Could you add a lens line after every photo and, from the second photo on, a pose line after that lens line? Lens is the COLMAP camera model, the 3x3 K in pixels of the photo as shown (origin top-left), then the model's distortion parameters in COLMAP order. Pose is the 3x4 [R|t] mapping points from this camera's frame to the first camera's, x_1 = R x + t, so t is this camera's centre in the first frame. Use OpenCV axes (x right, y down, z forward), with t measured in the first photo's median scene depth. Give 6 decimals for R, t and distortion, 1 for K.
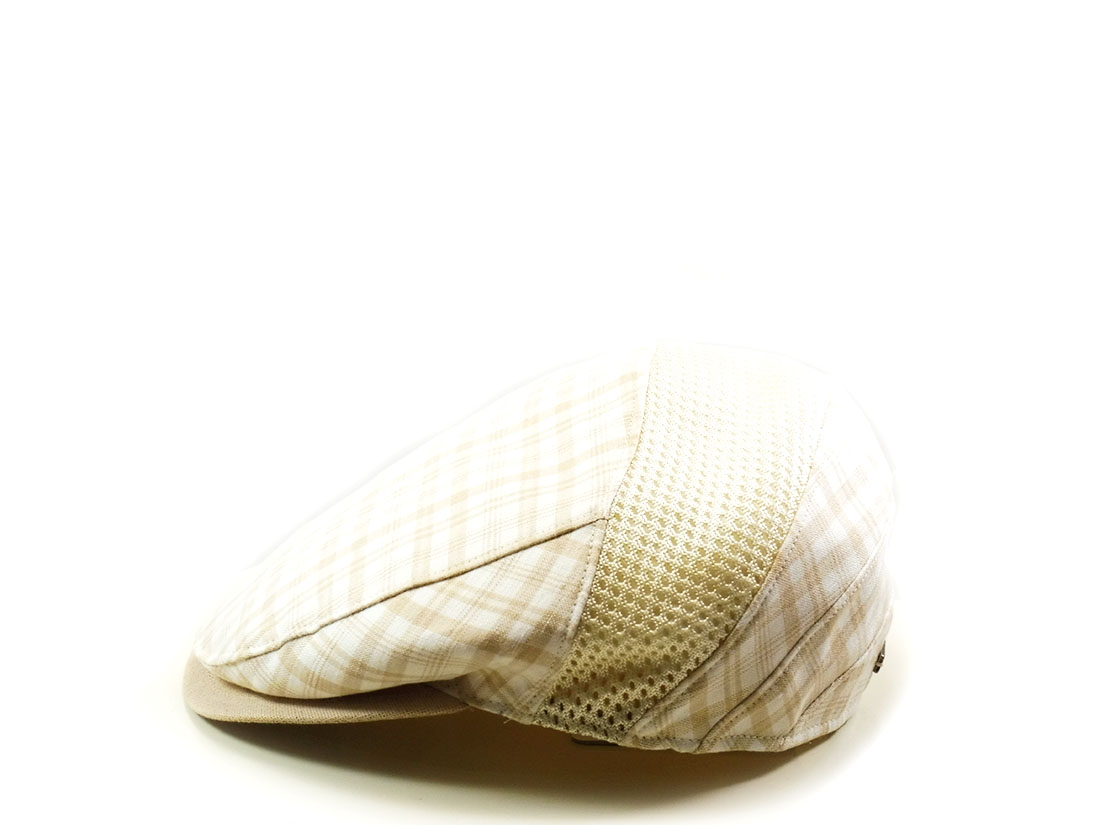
lens RADIAL K [[2623.1, 0, 550.0], [0, 2623.1, 412.5], [0, 0, 1]] dist [0.681834, -13.039445]
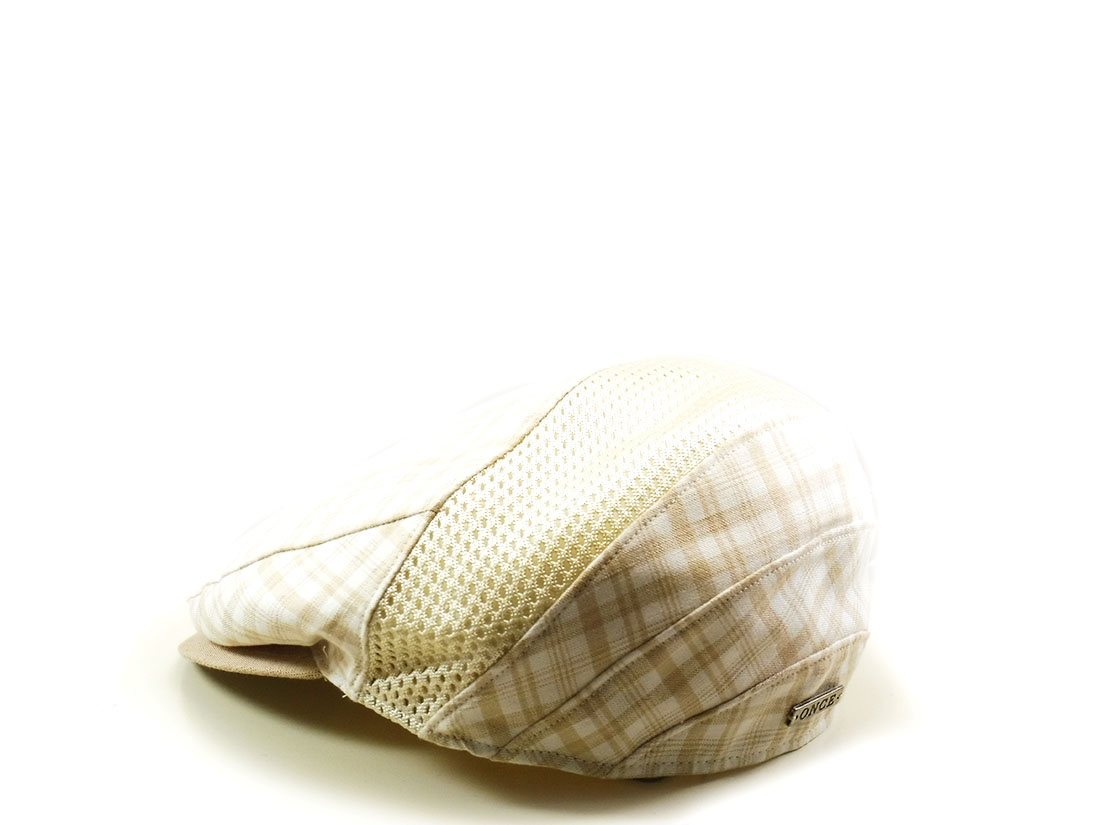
lens RADIAL K [[2623.1, 0, 550.0], [0, 2623.1, 412.5], [0, 0, 1]] dist [0.681834, -13.039445]
pose [[0.868036, 0.125642, -0.480341, 0.531150], [-0.129978, 0.991217, 0.024385, -0.026594], [0.479186, 0.041267, 0.876743, 0.139733]]
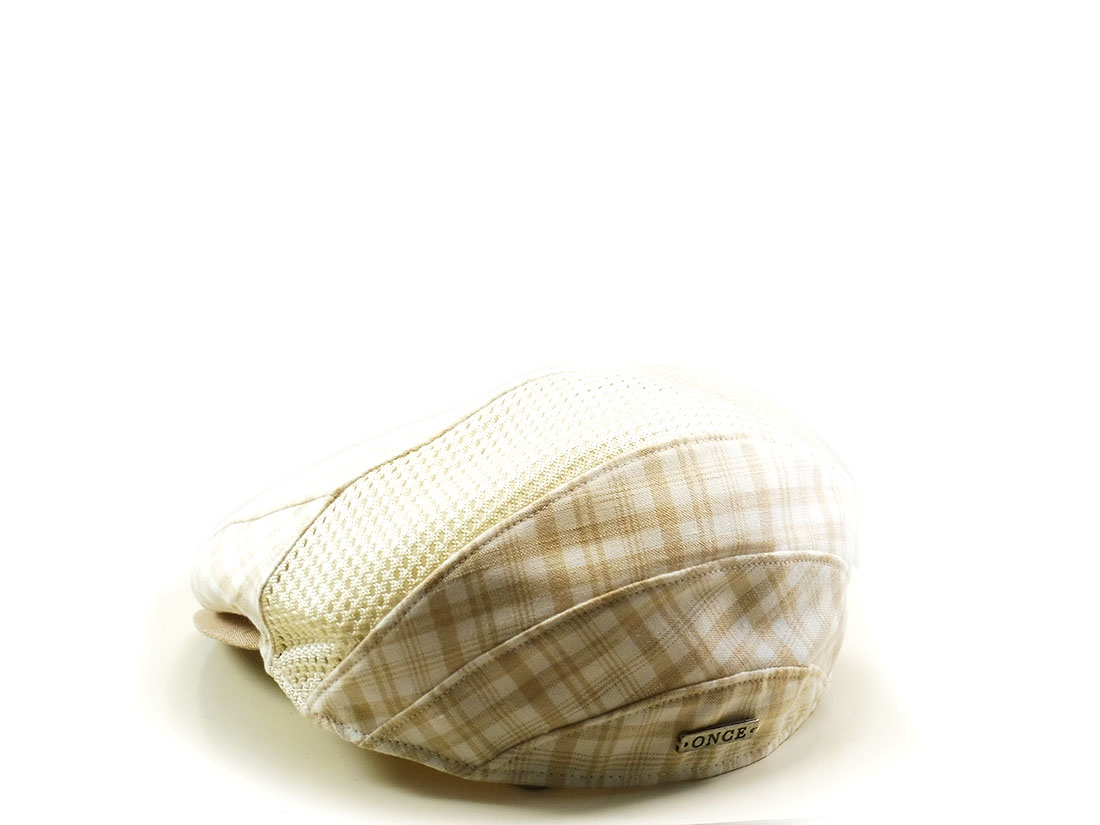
lens RADIAL K [[2623.1, 0, 550.0], [0, 2623.1, 412.5], [0, 0, 1]] dist [0.681834, -13.039445]
pose [[0.647573, 0.189075, -0.738174, 0.815336], [-0.201067, 0.976793, 0.073806, -0.082396], [0.734998, 0.100628, 0.670561, 0.370103]]
